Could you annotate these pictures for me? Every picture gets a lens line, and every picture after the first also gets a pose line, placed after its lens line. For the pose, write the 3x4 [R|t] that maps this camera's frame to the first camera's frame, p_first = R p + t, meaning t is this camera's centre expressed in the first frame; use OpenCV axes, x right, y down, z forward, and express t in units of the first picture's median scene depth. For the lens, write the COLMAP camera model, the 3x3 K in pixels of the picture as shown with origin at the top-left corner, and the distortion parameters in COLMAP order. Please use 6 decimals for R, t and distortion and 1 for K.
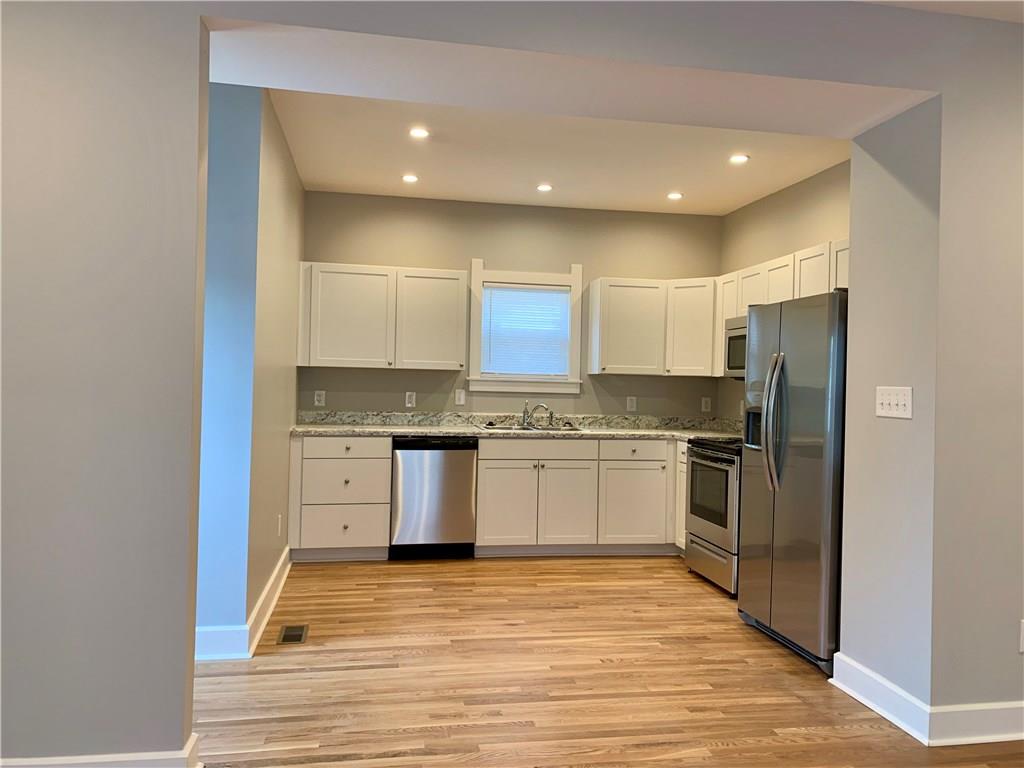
lens RADIAL K [[777.3, 0, 514.3], [0, 777.3, 377.2], [0, 0, 1]] dist [0.003578, -0.006239]
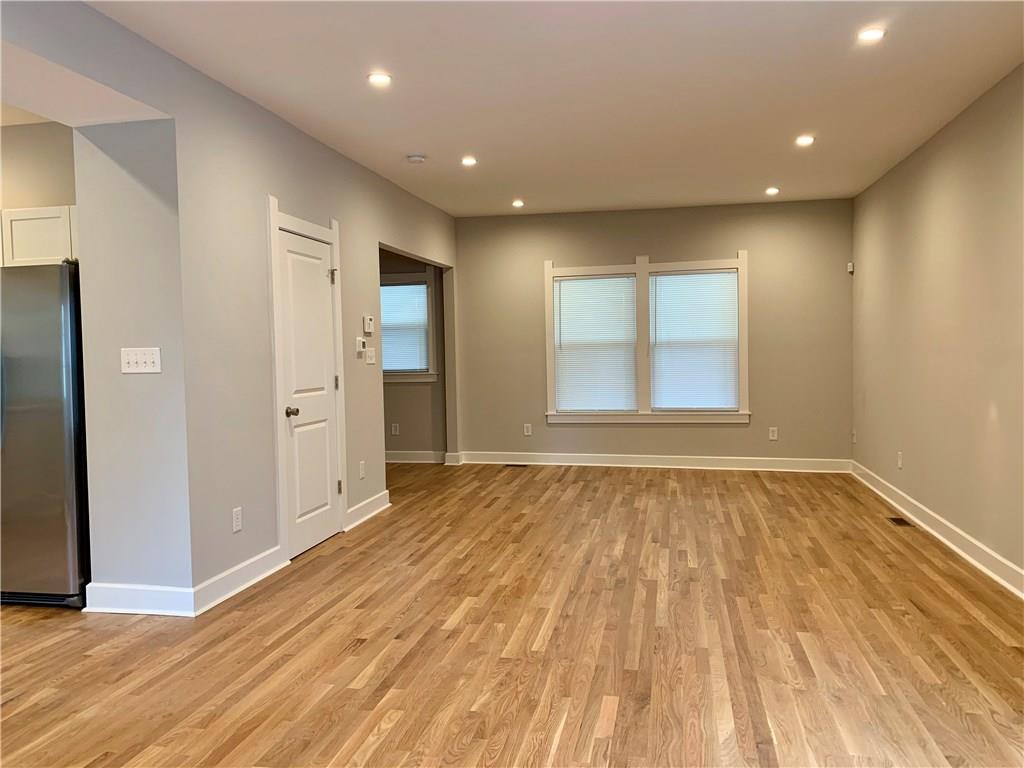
lens RADIAL K [[777.3, 0, 514.3], [0, 777.3, 377.2], [0, 0, 1]] dist [0.003578, -0.006239]
pose [[0.370526, -0.065884, 0.926483, -0.415589], [0.023070, 0.997826, 0.061731, -0.003501], [-0.928536, -0.001499, 0.371240, 0.000351]]
